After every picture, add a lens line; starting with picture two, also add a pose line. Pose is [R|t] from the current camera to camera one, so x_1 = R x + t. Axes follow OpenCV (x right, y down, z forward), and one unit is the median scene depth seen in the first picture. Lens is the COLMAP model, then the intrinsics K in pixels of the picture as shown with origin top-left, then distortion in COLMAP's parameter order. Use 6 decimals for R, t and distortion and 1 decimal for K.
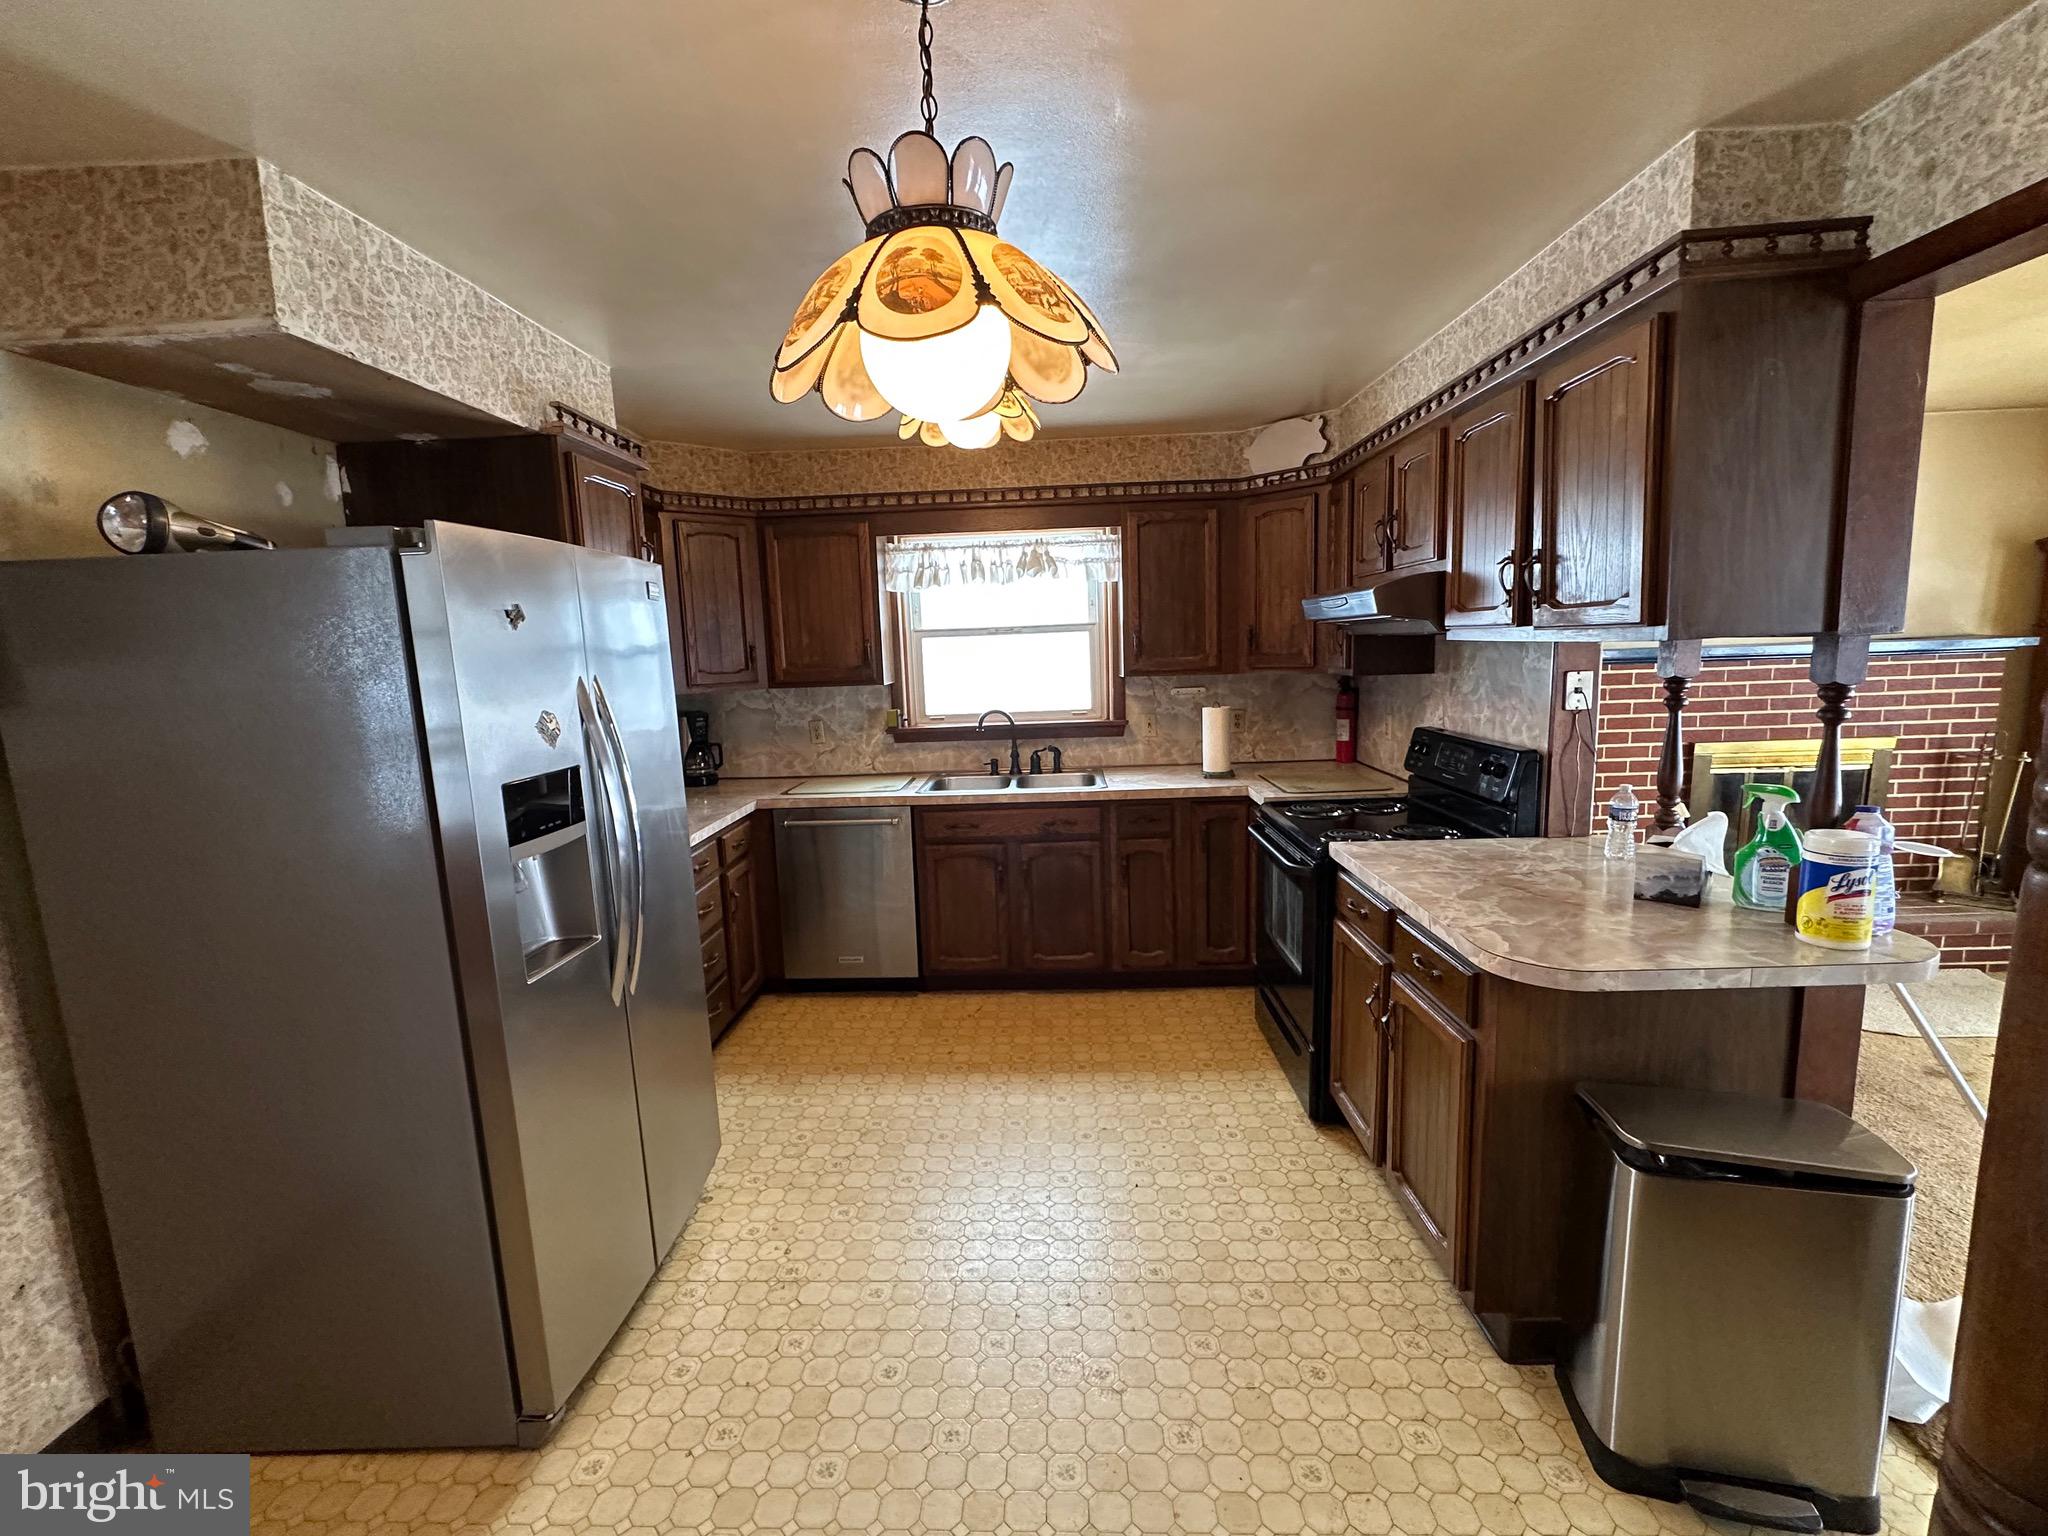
lens RADIAL K [[893.4, 0, 1018.6], [0, 893.4, 778.3], [0, 0, 1]] dist [0.000652, 0.000010]
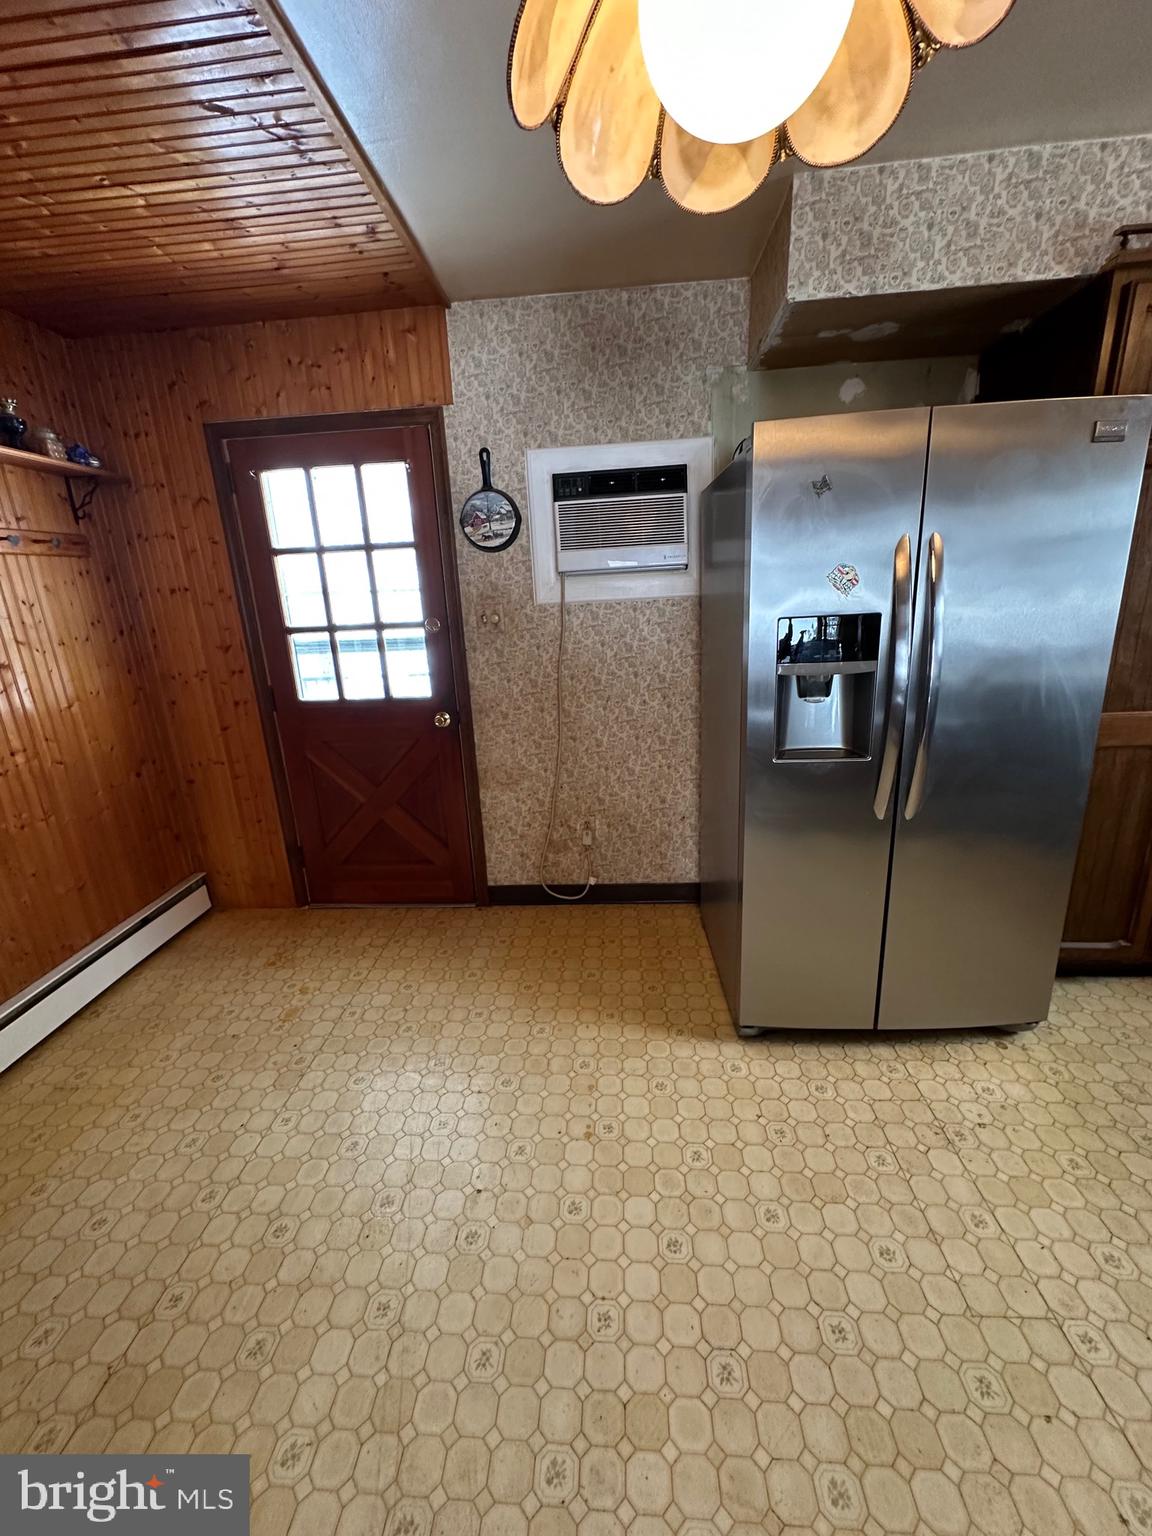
lens RADIAL K [[614.7, 0, 574.6], [0, 614.7, 769.0], [0, 0, 1]] dist [-0.000075, 0.000059]
pose [[-0.034429, 0.308465, -0.950613, 0.371064], [-0.102635, 0.945056, 0.310379, -0.029962], [0.994123, 0.108252, -0.000878, 0.616580]]
